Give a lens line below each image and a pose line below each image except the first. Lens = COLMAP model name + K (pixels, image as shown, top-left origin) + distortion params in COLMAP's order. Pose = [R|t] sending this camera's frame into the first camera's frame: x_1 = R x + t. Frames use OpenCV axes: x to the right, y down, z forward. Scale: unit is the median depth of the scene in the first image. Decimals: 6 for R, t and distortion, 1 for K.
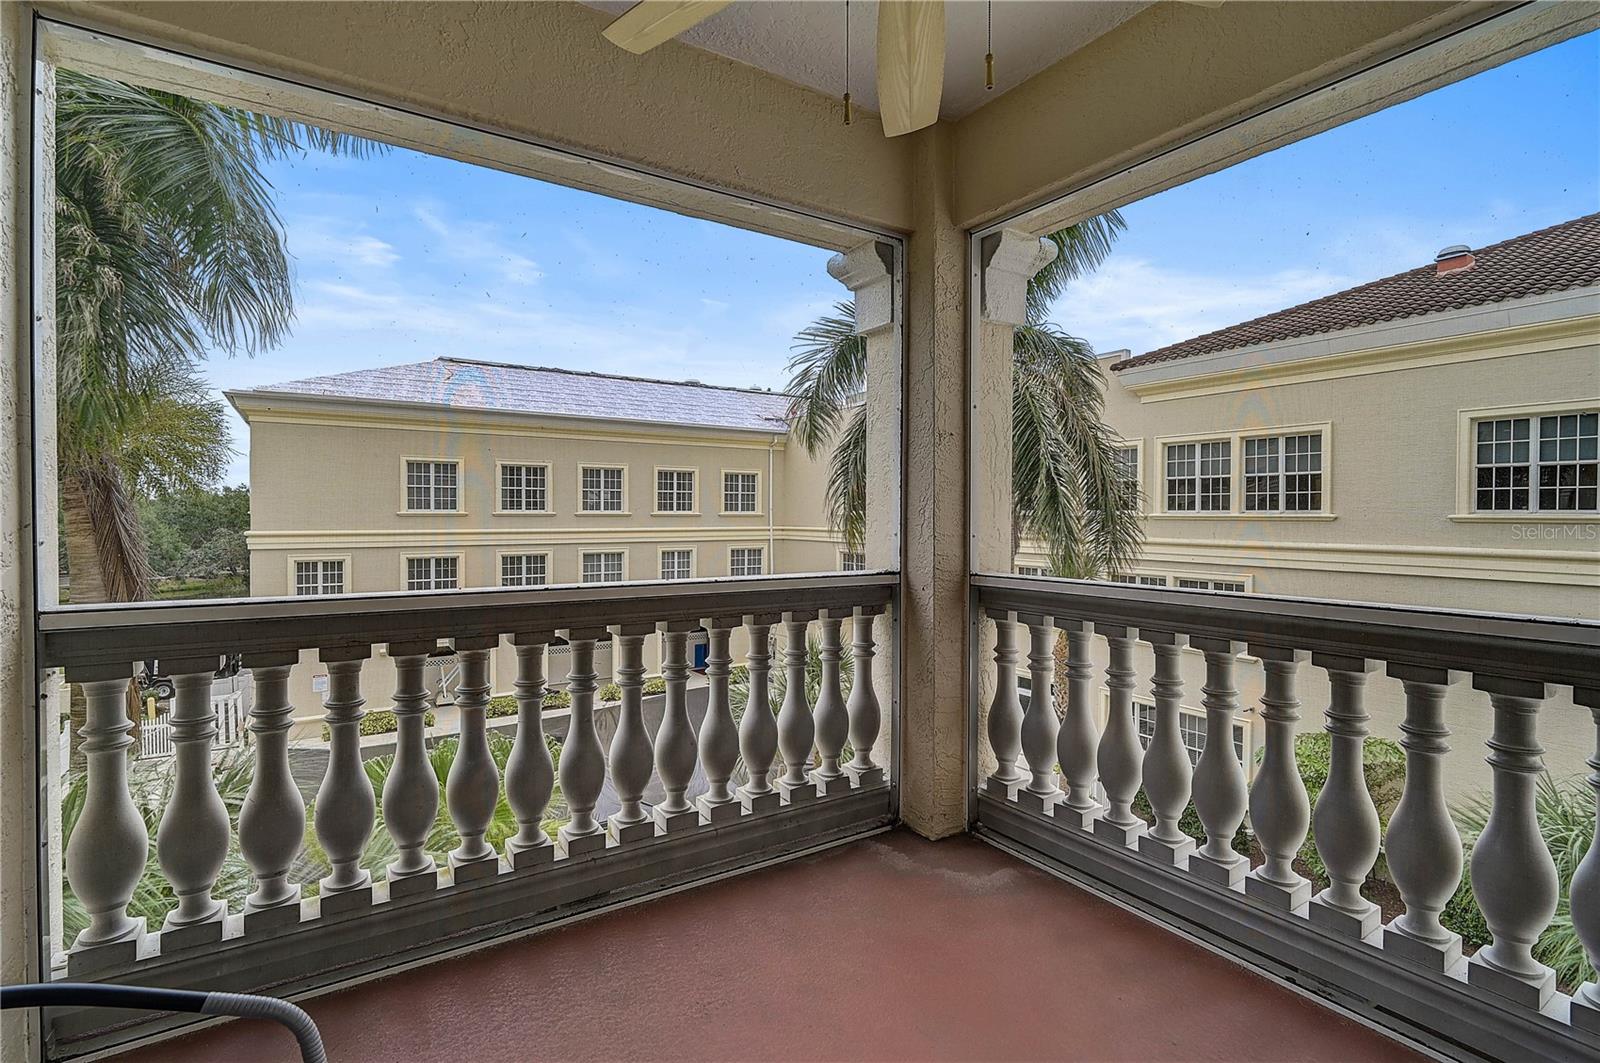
lens RADIAL K [[738.3, 0, 802.9], [0, 738.3, 528.3], [0, 0, 1]] dist [-0.003355, -0.002570]
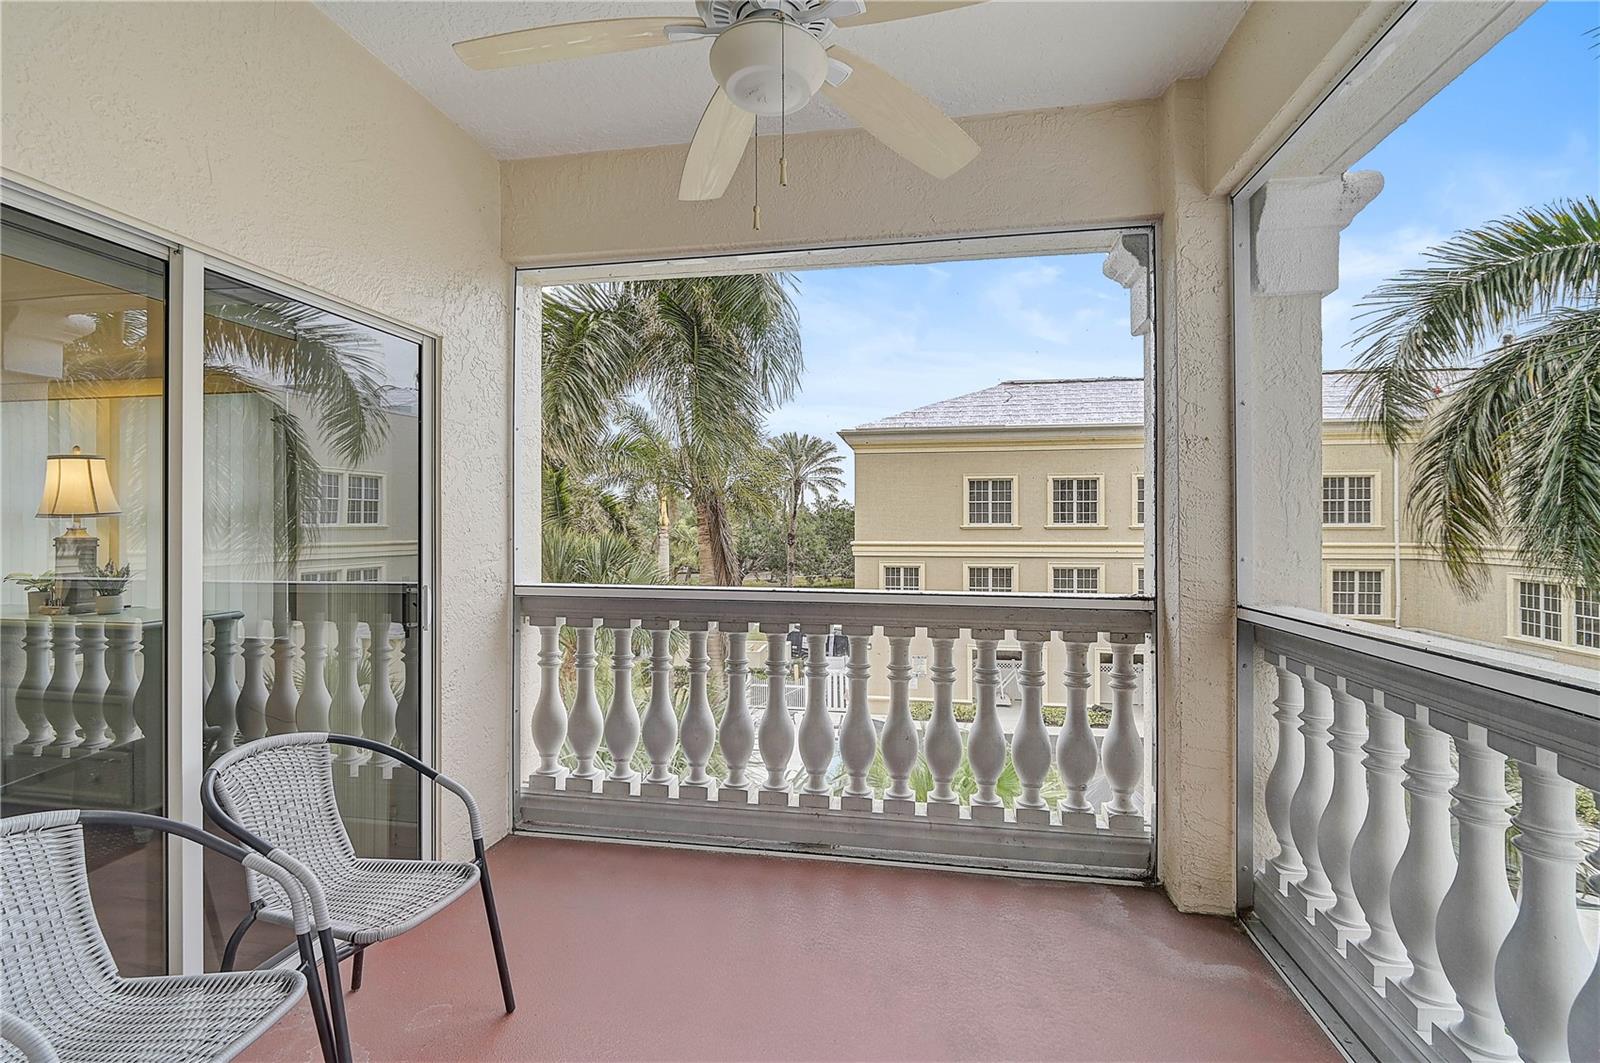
lens RADIAL K [[738.3, 0, 790.6], [0, 738.3, 530.1], [0, 0, 1]] dist [-0.003355, -0.002570]
pose [[0.731901, 0.000932, -0.681410, 0.166823], [-0.010977, 0.999885, -0.010422, -0.003315], [0.681323, 0.015108, 0.731827, 0.020695]]
